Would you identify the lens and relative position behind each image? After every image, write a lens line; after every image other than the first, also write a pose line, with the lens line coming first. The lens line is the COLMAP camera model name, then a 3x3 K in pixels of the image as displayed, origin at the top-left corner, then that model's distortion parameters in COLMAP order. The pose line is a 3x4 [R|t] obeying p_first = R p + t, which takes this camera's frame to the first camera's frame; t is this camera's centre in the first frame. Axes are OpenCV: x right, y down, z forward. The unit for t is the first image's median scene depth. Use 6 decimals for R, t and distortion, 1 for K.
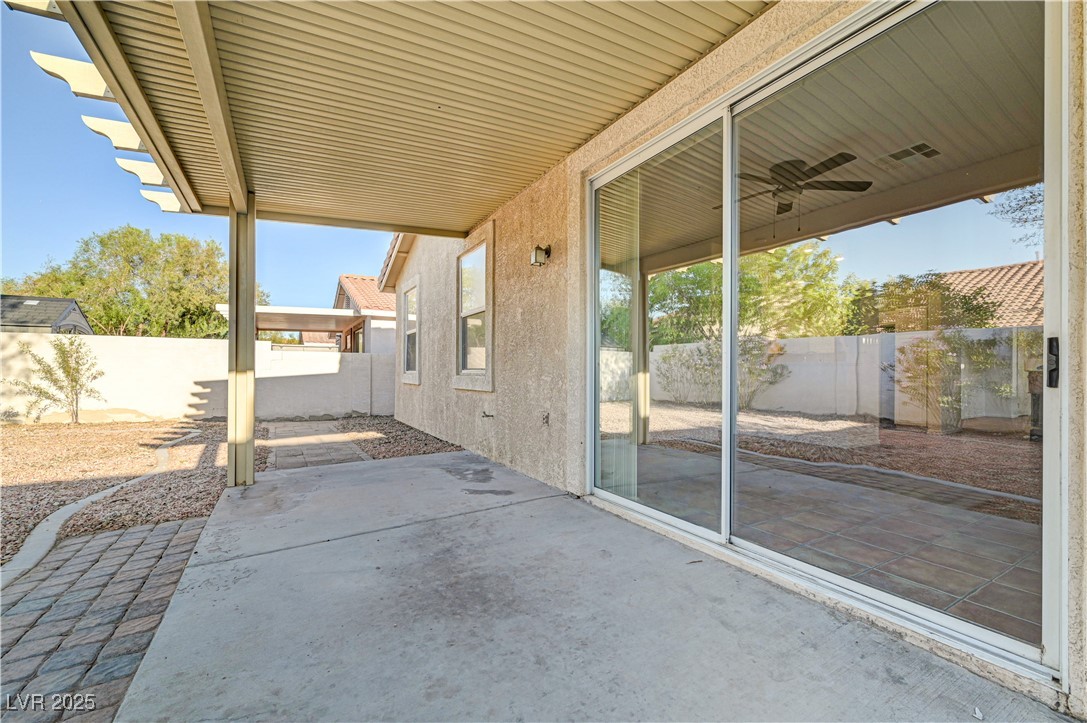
lens RADIAL K [[445.4, 0, 545.6], [0, 445.4, 368.2], [0, 0, 1]] dist [0.000412, -0.000078]
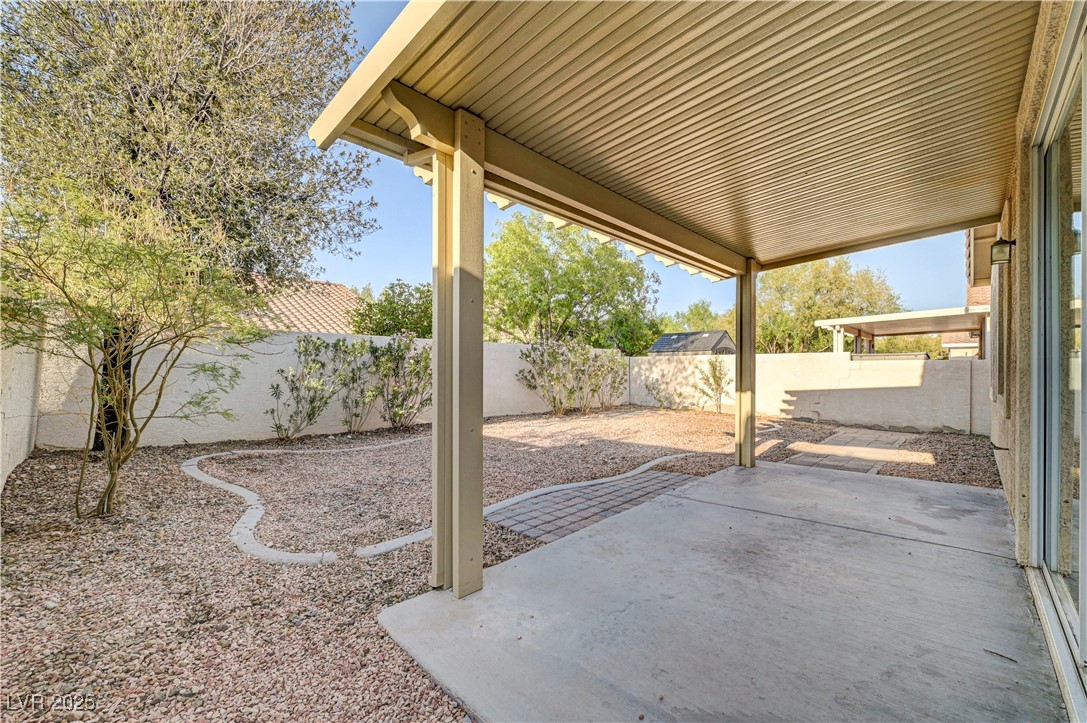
lens RADIAL K [[445.4, 0, 543.0], [0, 445.4, 367.9], [0, 0, 1]] dist [0.000412, -0.000078]
pose [[0.265851, -0.009374, -0.963969, 0.520441], [0.006369, 0.999948, -0.007968, -0.043545], [0.963993, -0.004021, 0.265897, 0.006193]]
